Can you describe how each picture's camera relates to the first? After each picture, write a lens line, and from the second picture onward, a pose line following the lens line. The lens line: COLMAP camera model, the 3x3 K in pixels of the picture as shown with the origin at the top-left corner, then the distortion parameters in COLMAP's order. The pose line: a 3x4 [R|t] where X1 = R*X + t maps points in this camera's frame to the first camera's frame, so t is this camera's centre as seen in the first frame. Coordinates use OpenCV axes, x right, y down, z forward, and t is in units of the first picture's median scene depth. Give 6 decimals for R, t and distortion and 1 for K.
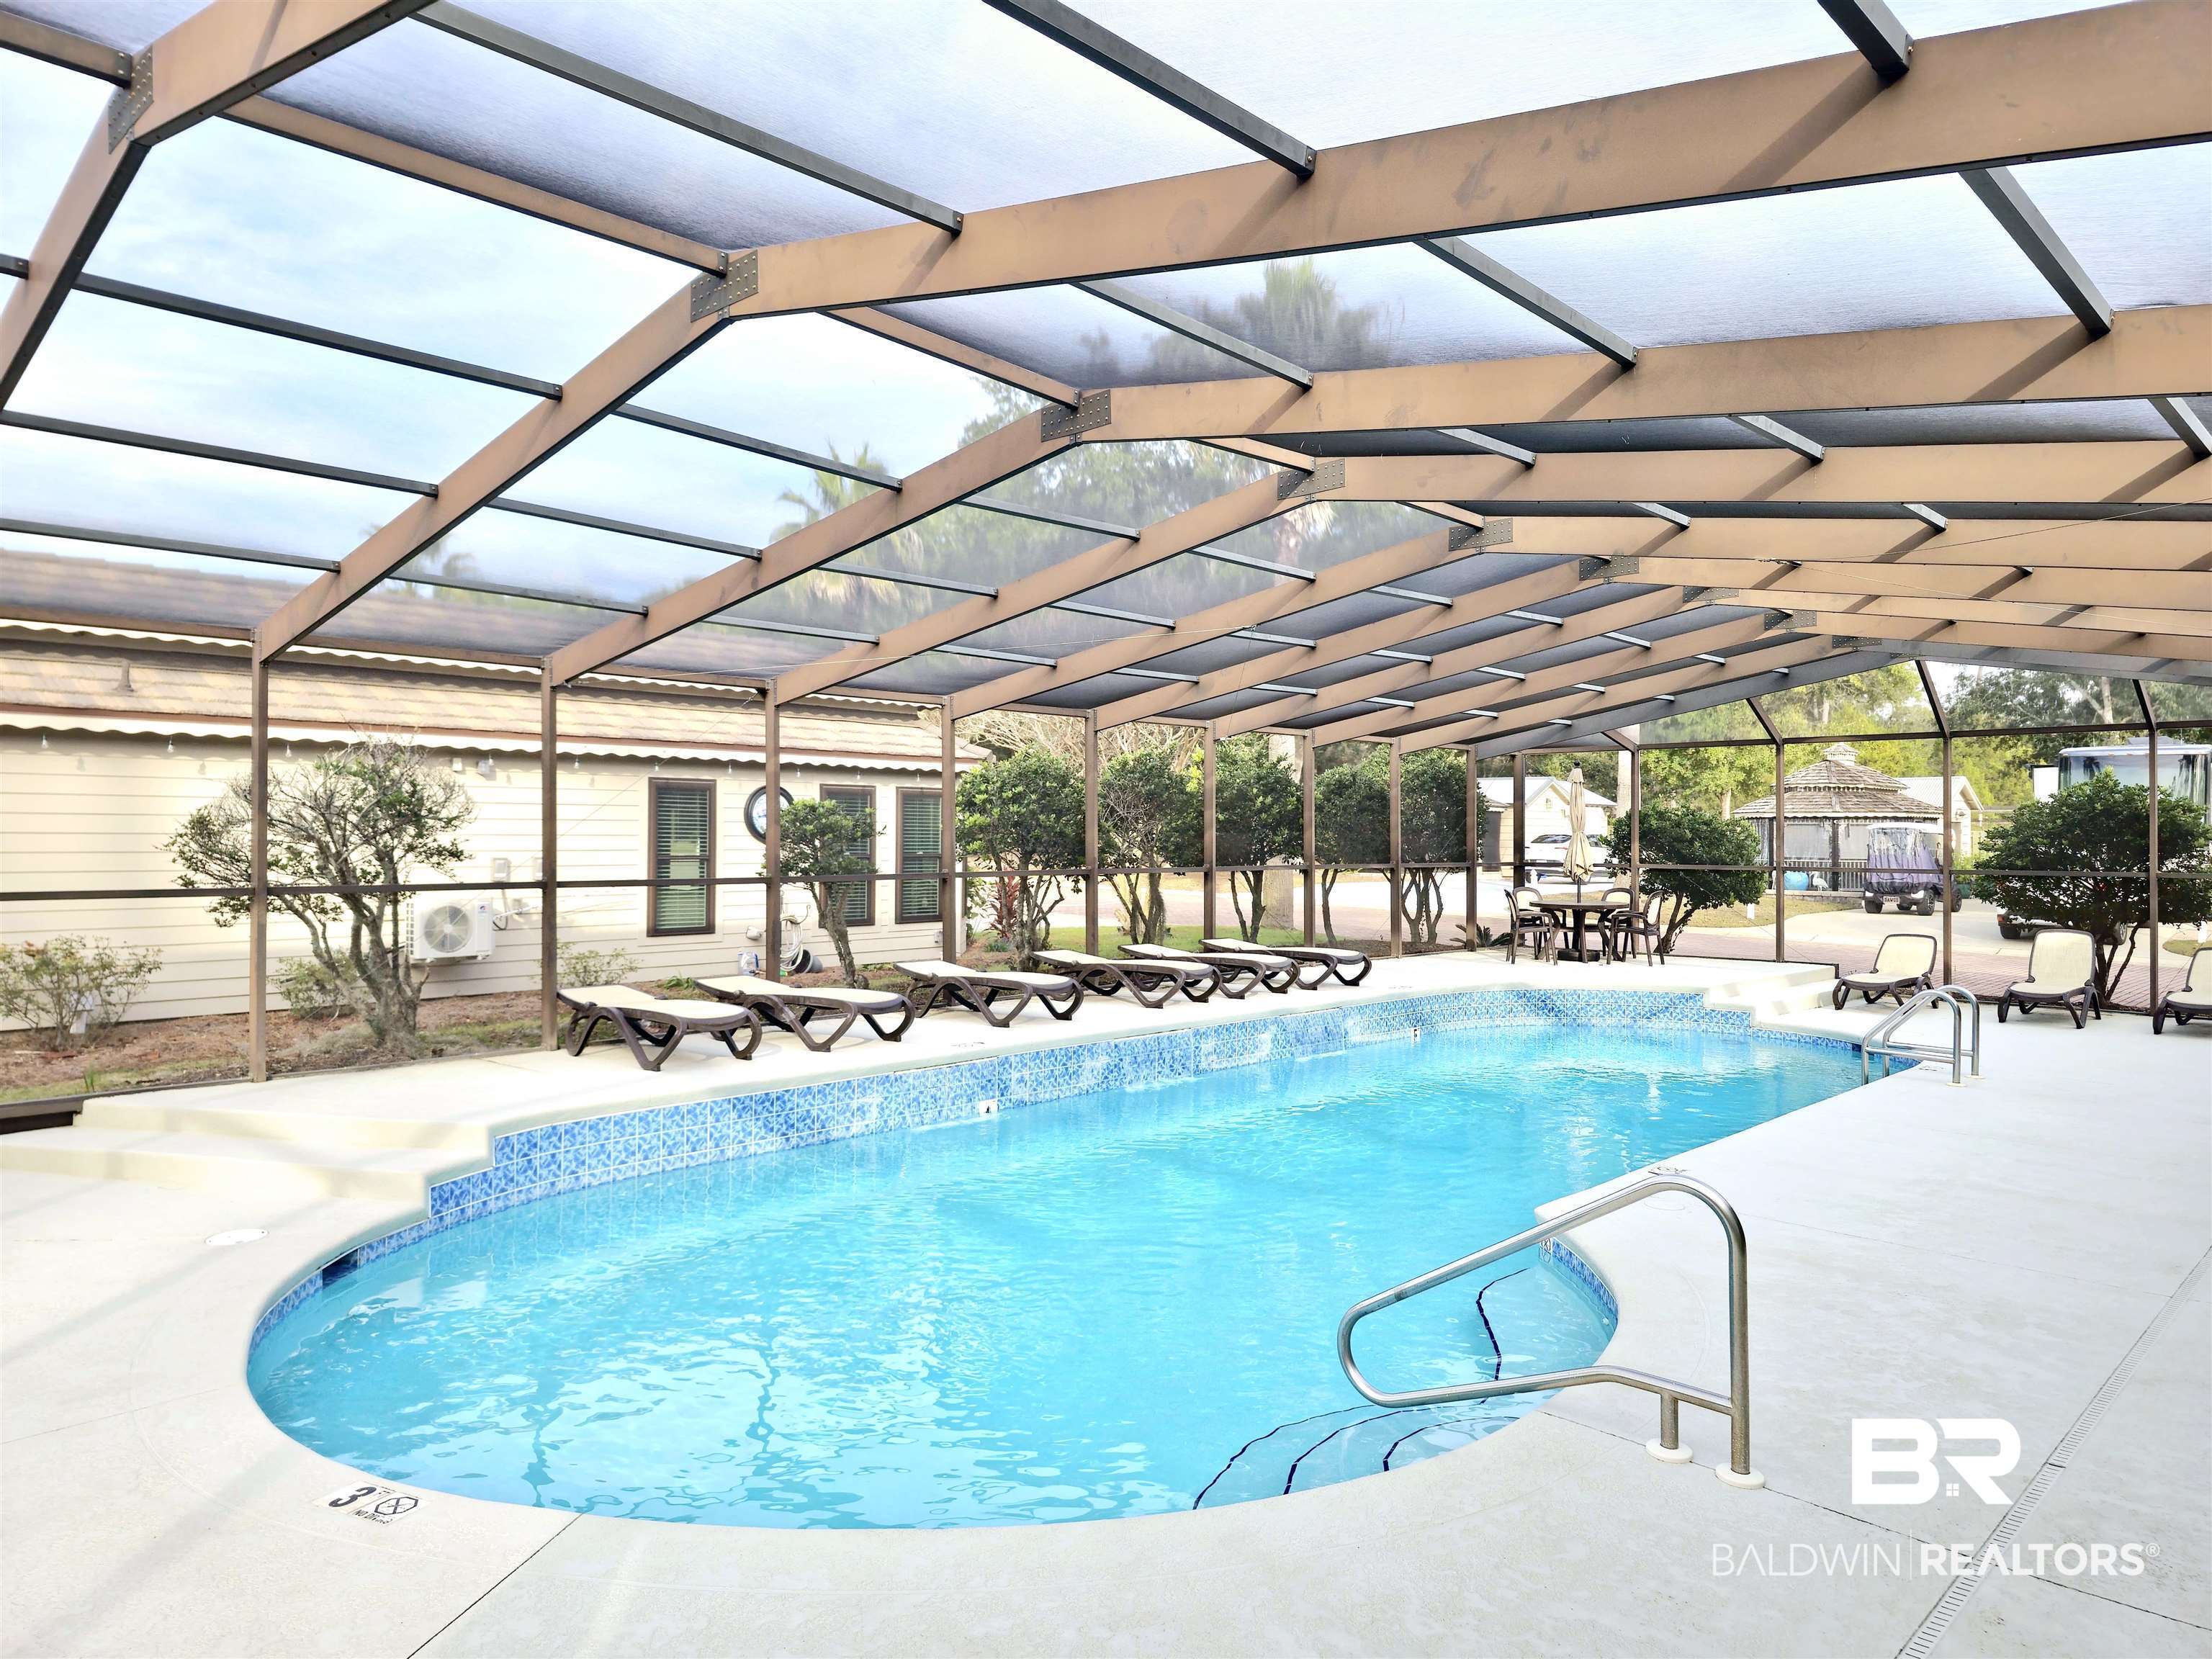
lens RADIAL K [[1418.0, 0, 1106.0], [0, 1418.0, 829.5], [0, 0, 1]] dist [0.069571, -0.069068]
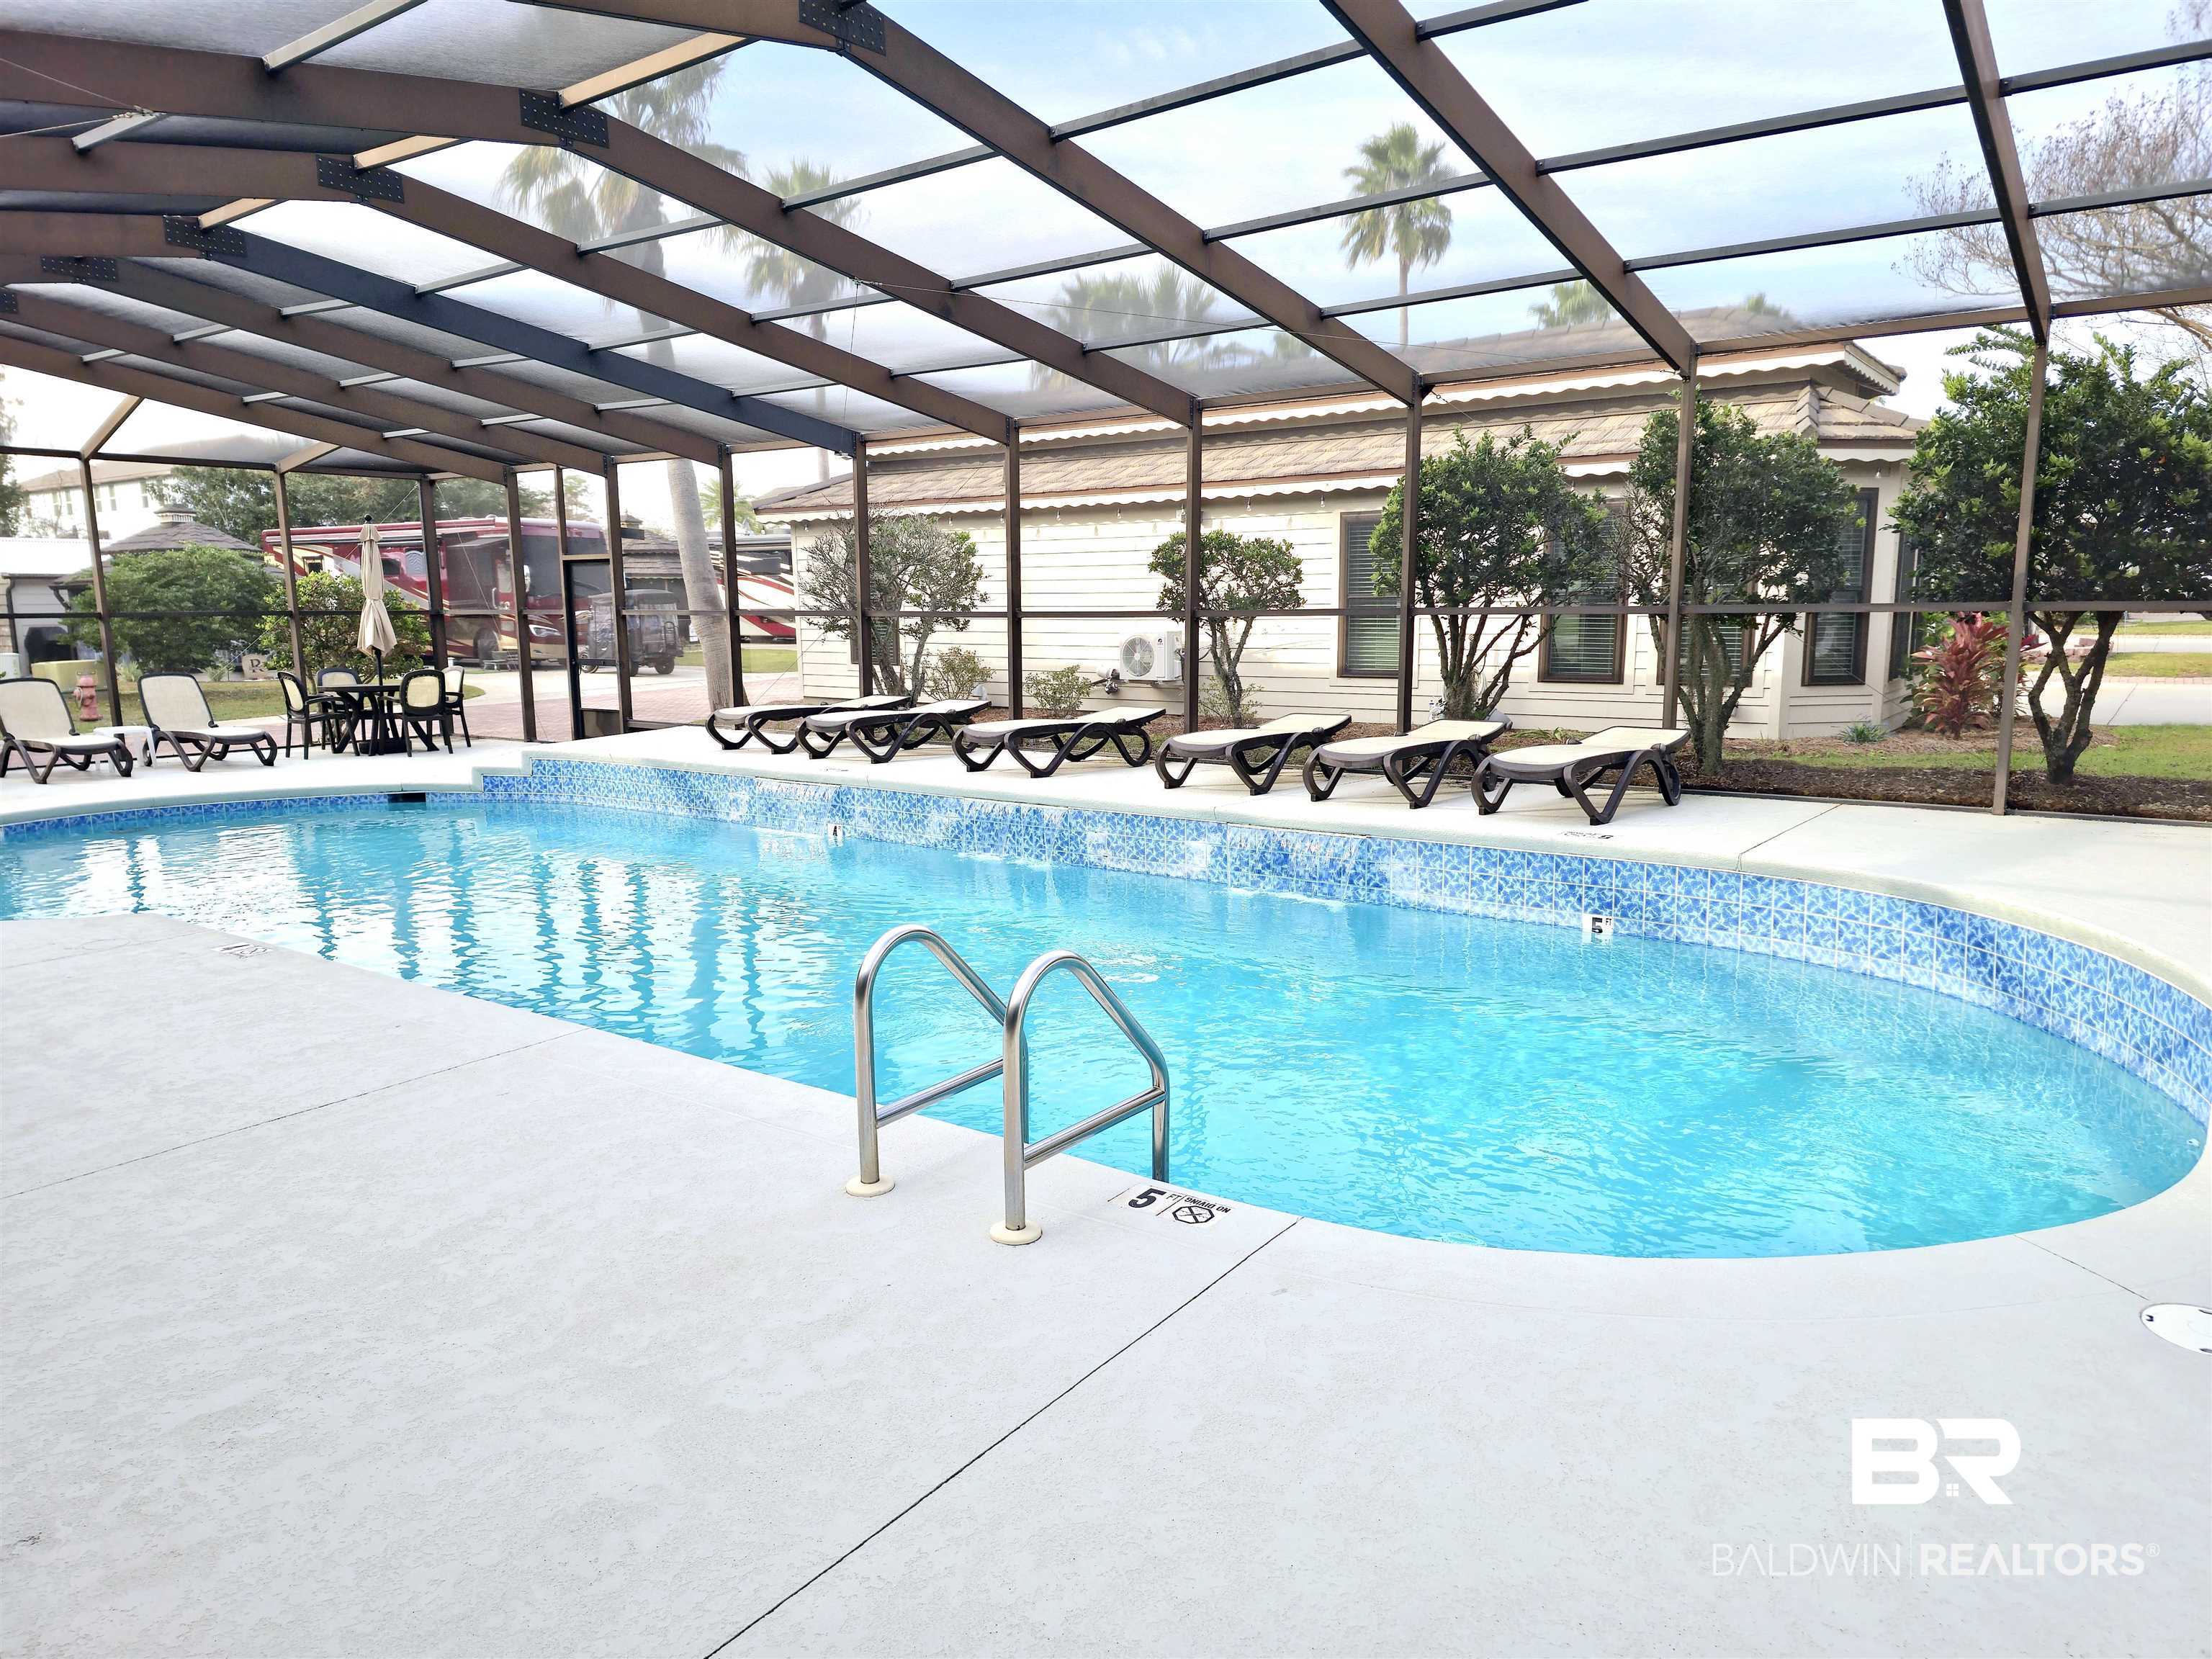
lens RADIAL K [[1418.0, 0, 1106.0], [0, 1418.0, 829.5], [0, 0, 1]] dist [0.069571, -0.069068]
pose [[0.171665, 0.163686, -0.971462, 0.778638], [0.027971, 0.984893, 0.170892, 0.009197], [0.984758, -0.056509, 0.164493, 0.778393]]
